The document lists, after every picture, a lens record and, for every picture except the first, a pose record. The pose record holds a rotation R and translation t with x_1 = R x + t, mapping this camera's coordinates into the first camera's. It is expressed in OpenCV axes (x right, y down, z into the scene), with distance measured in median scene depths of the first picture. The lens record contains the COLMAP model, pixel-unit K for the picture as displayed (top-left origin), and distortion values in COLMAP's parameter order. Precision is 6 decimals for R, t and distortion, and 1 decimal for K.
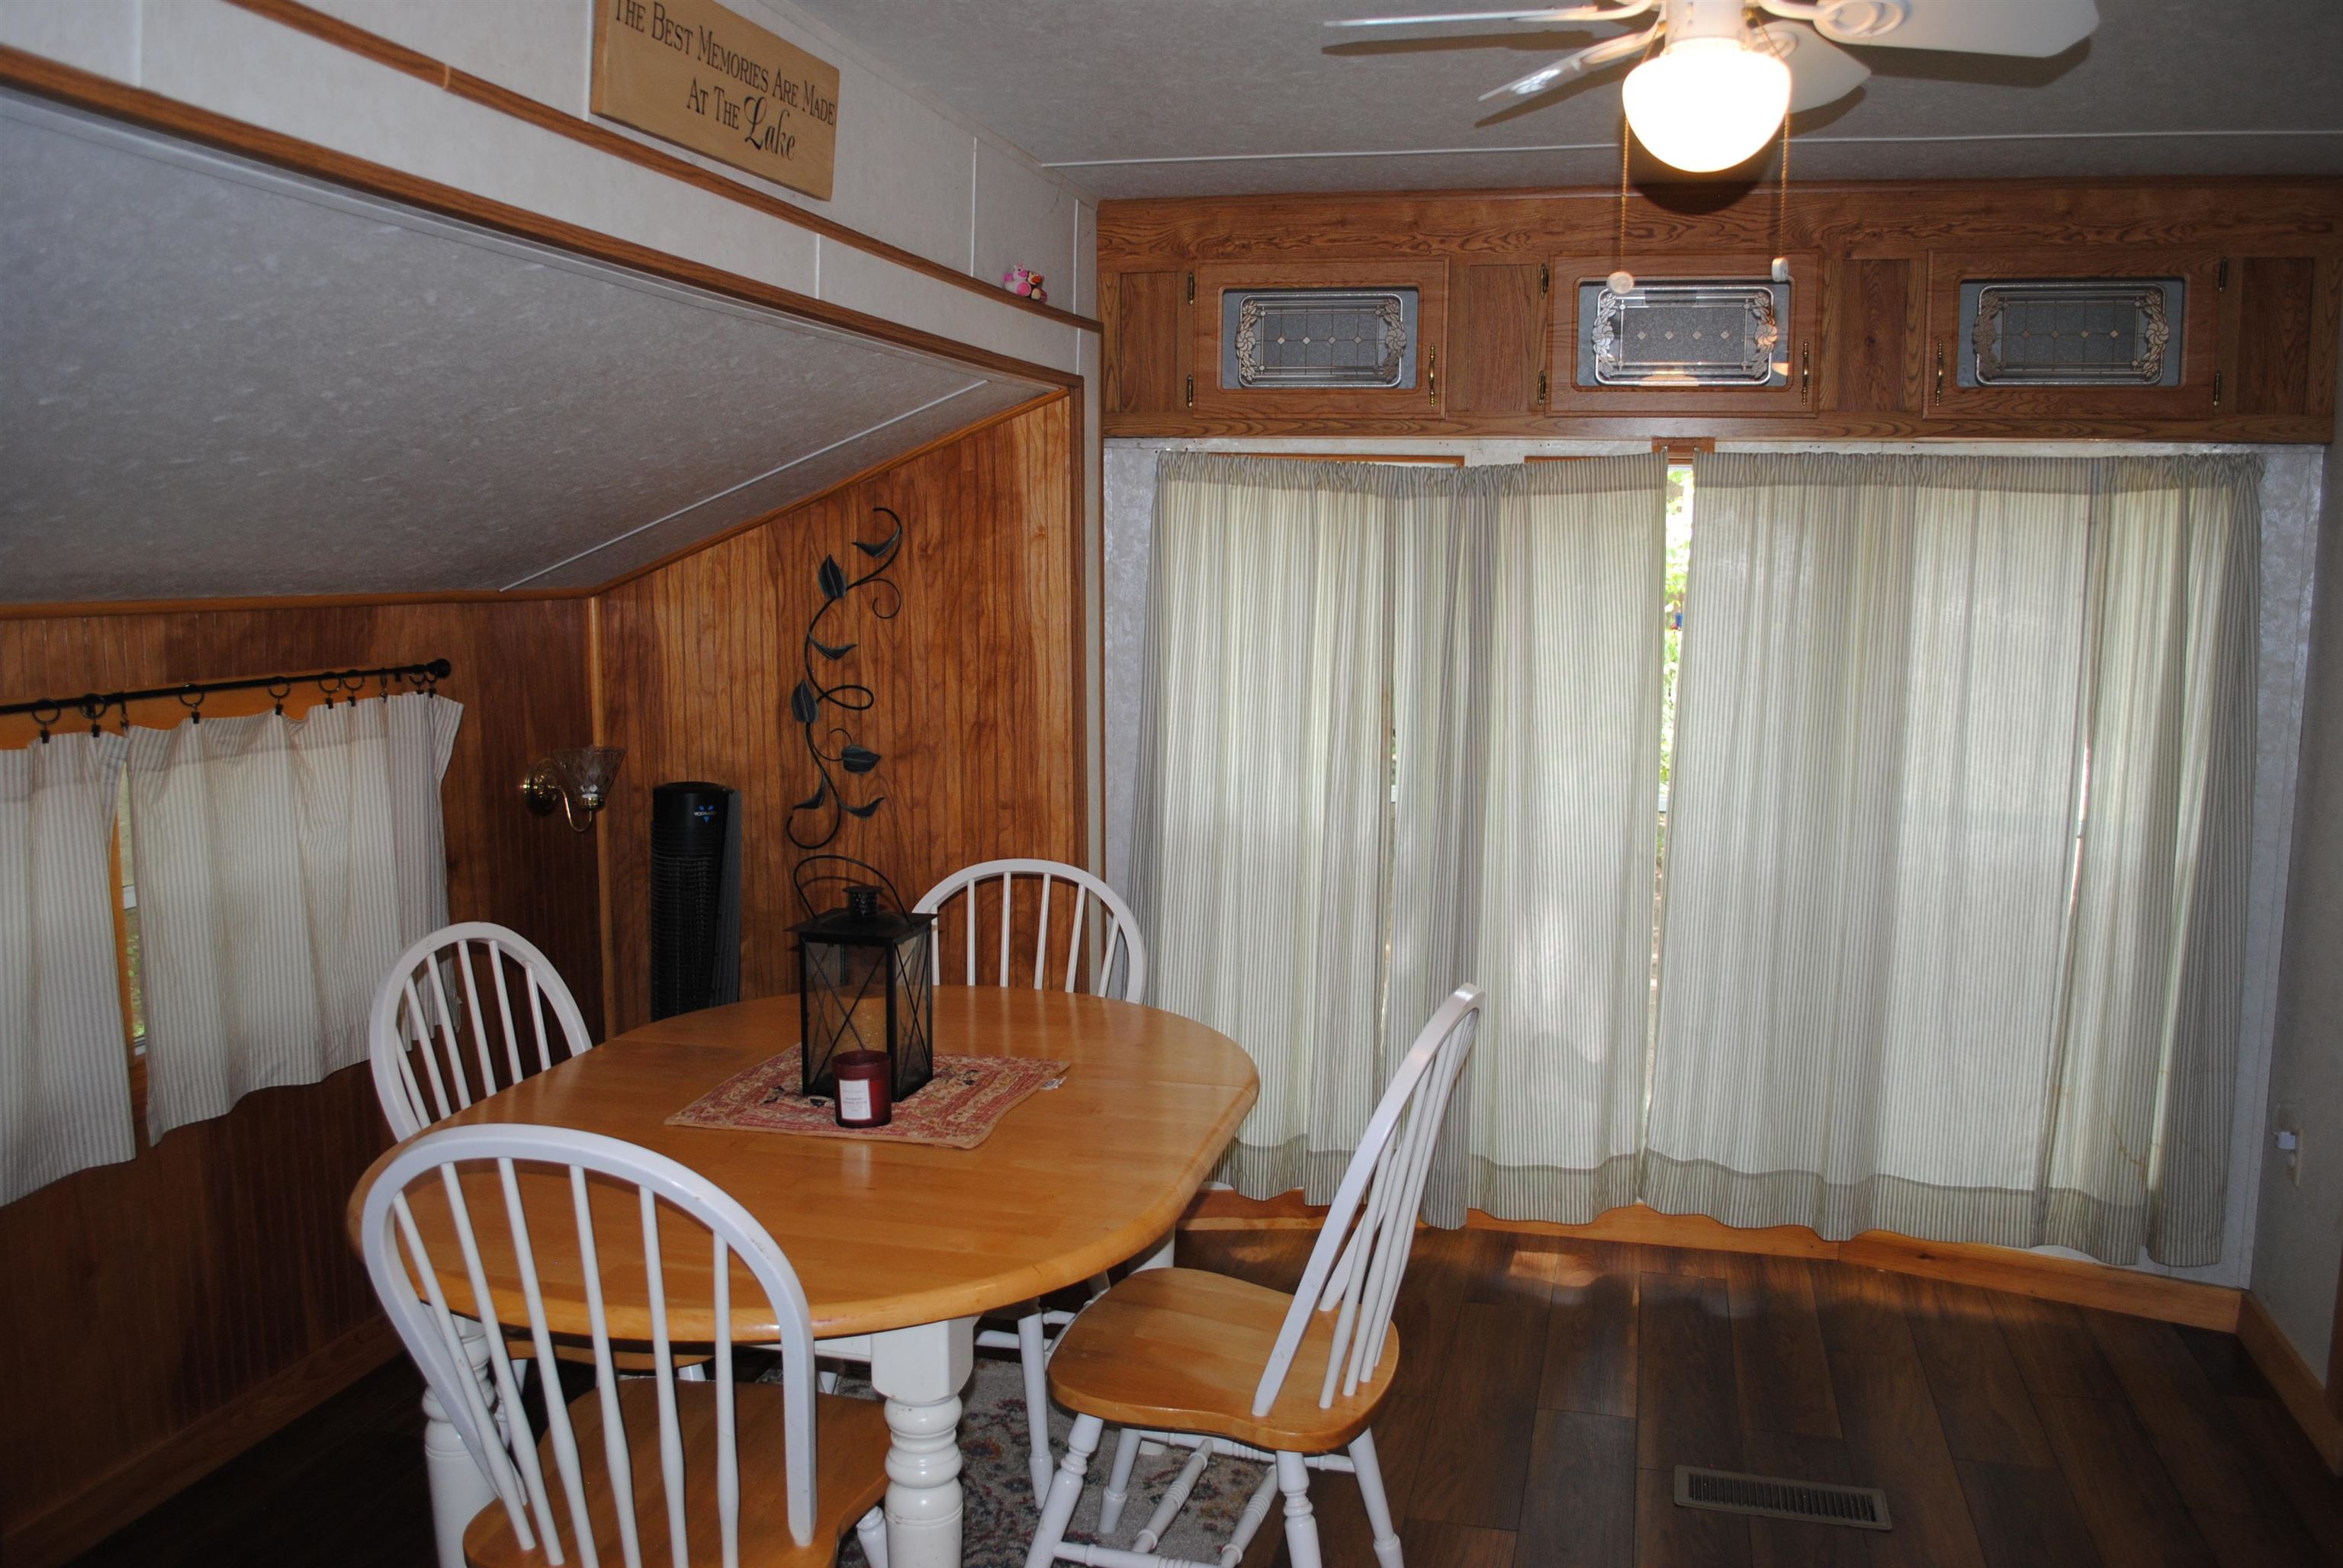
lens RADIAL K [[1852.1, 0, 1171.5], [0, 1852.1, 784.0], [0, 0, 1]] dist [-0.044923, 0.006096]
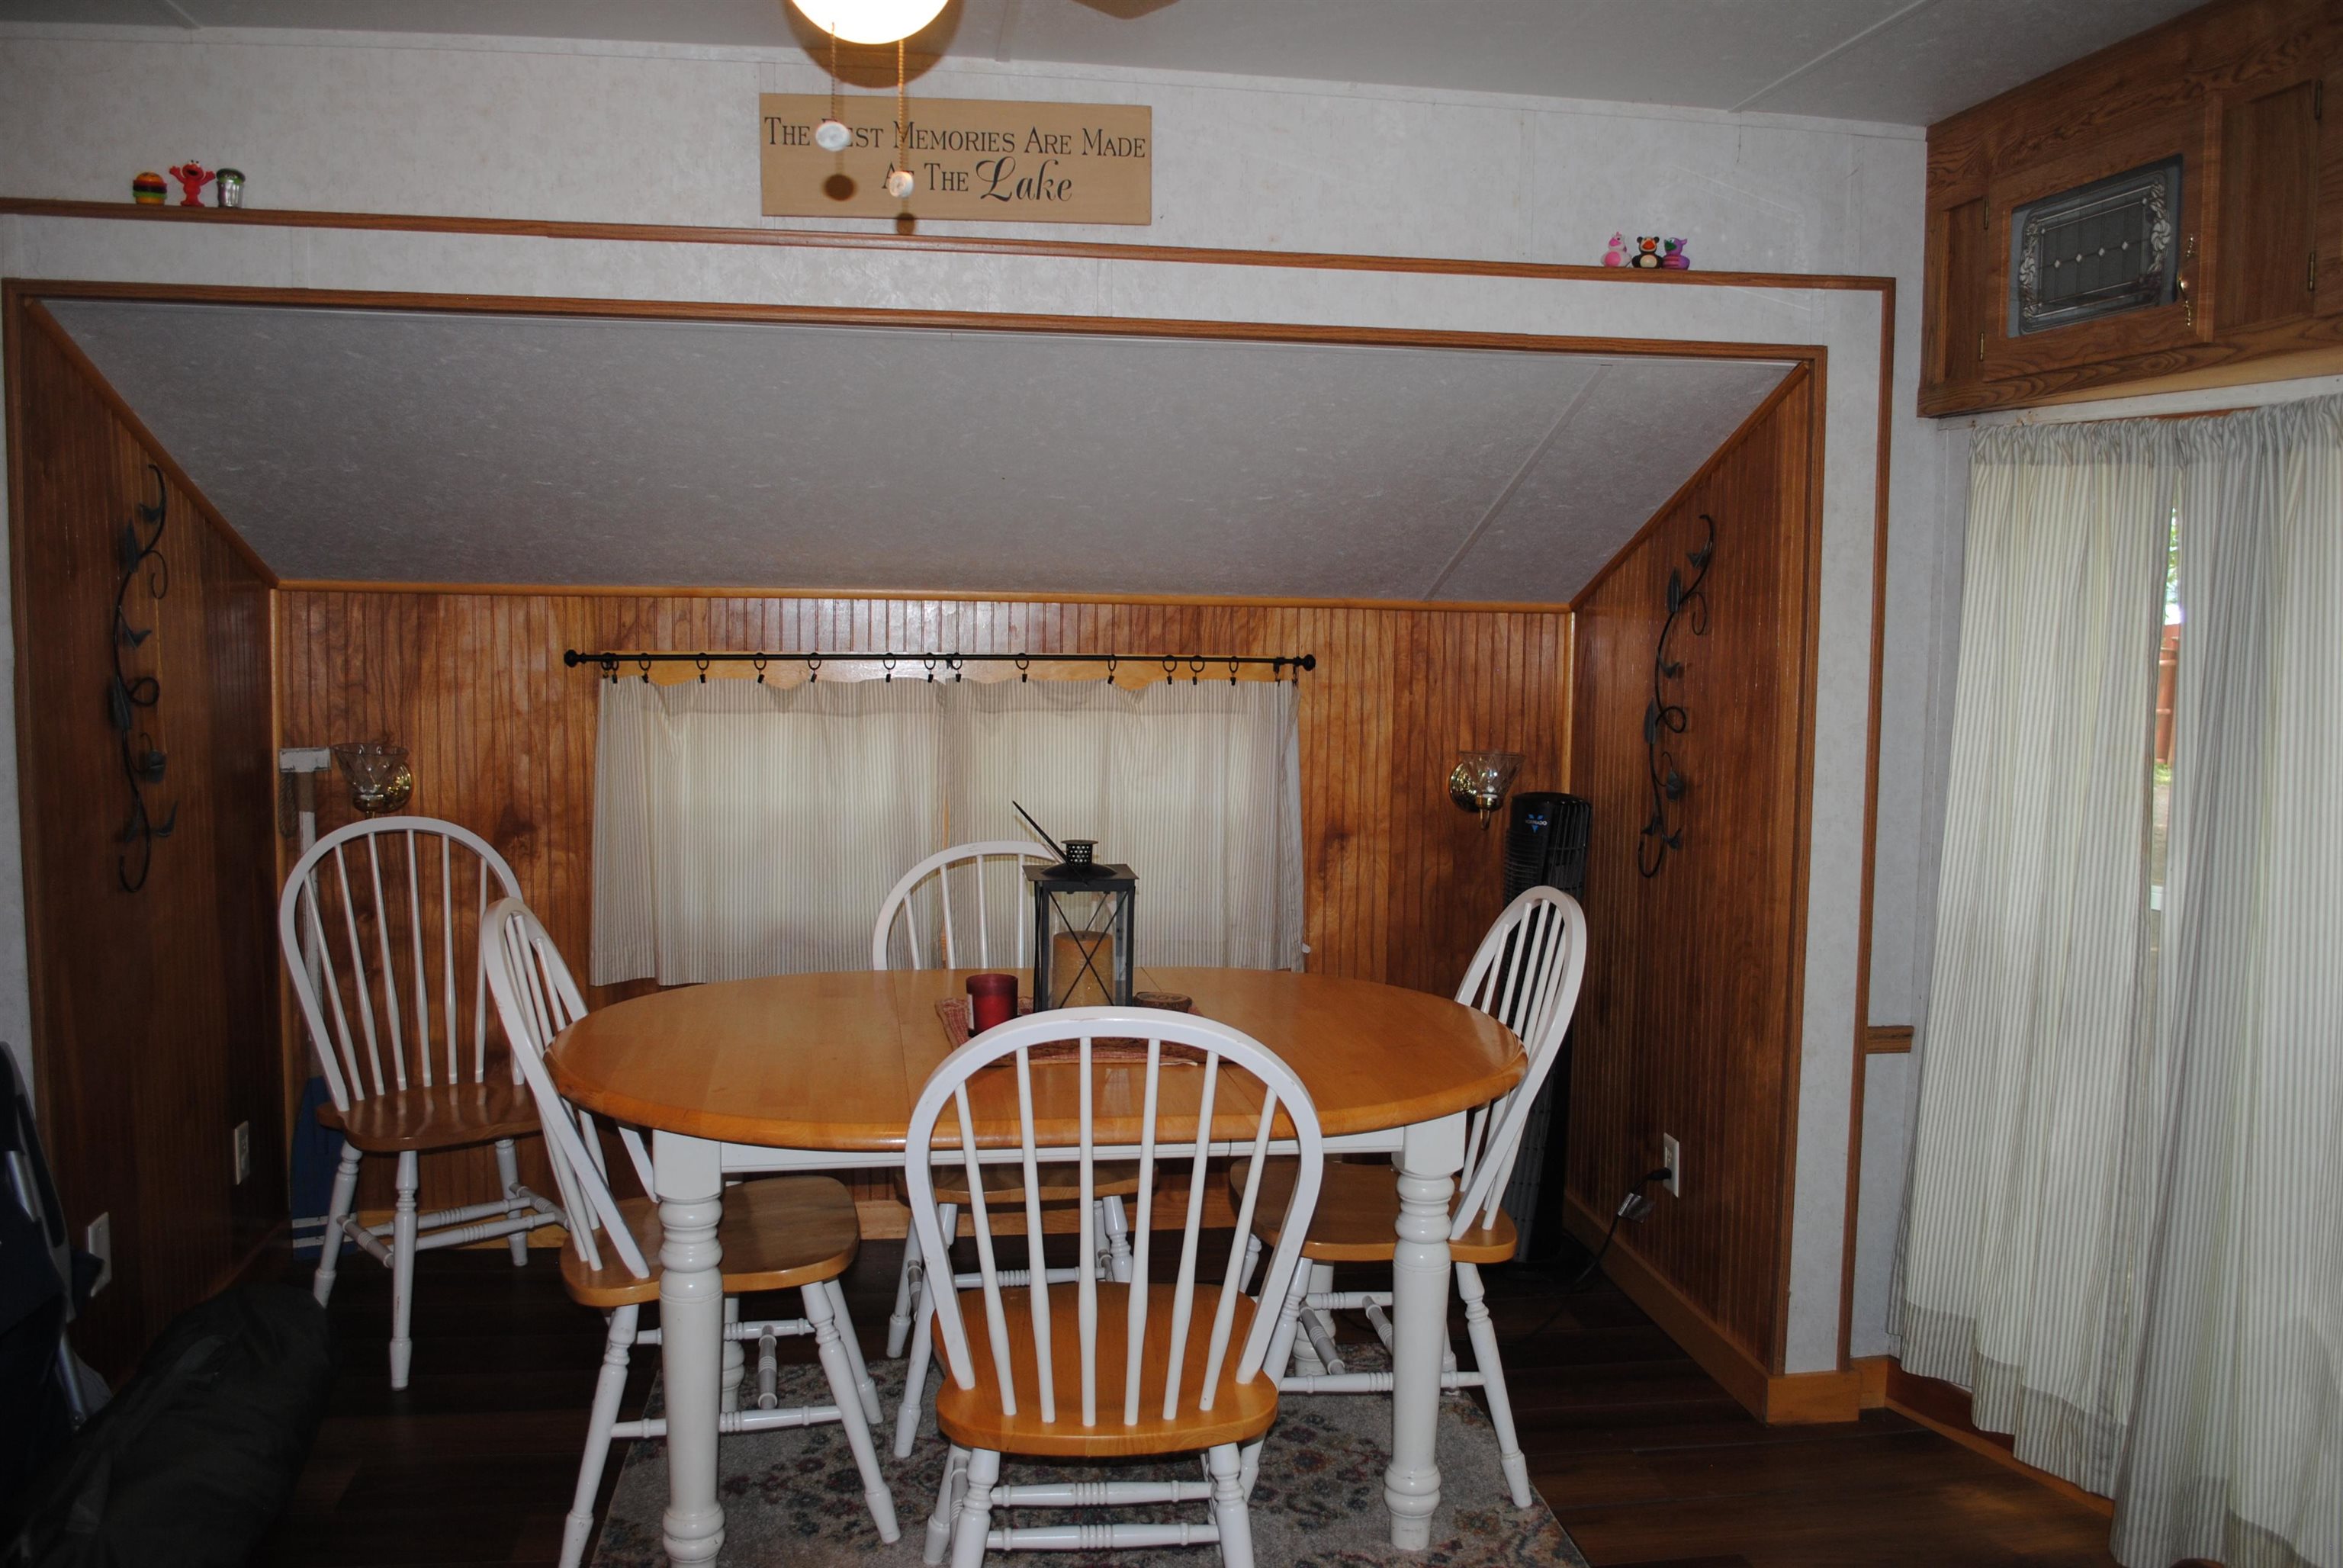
lens RADIAL K [[1852.1, 0, 1171.5], [0, 1852.1, 784.0], [0, 0, 1]] dist [-0.044923, 0.006096]
pose [[0.406425, 0.086399, -0.909590, 0.614039], [-0.127094, 0.991187, 0.037361, -0.018095], [0.904801, 0.100419, 0.413824, 0.414864]]
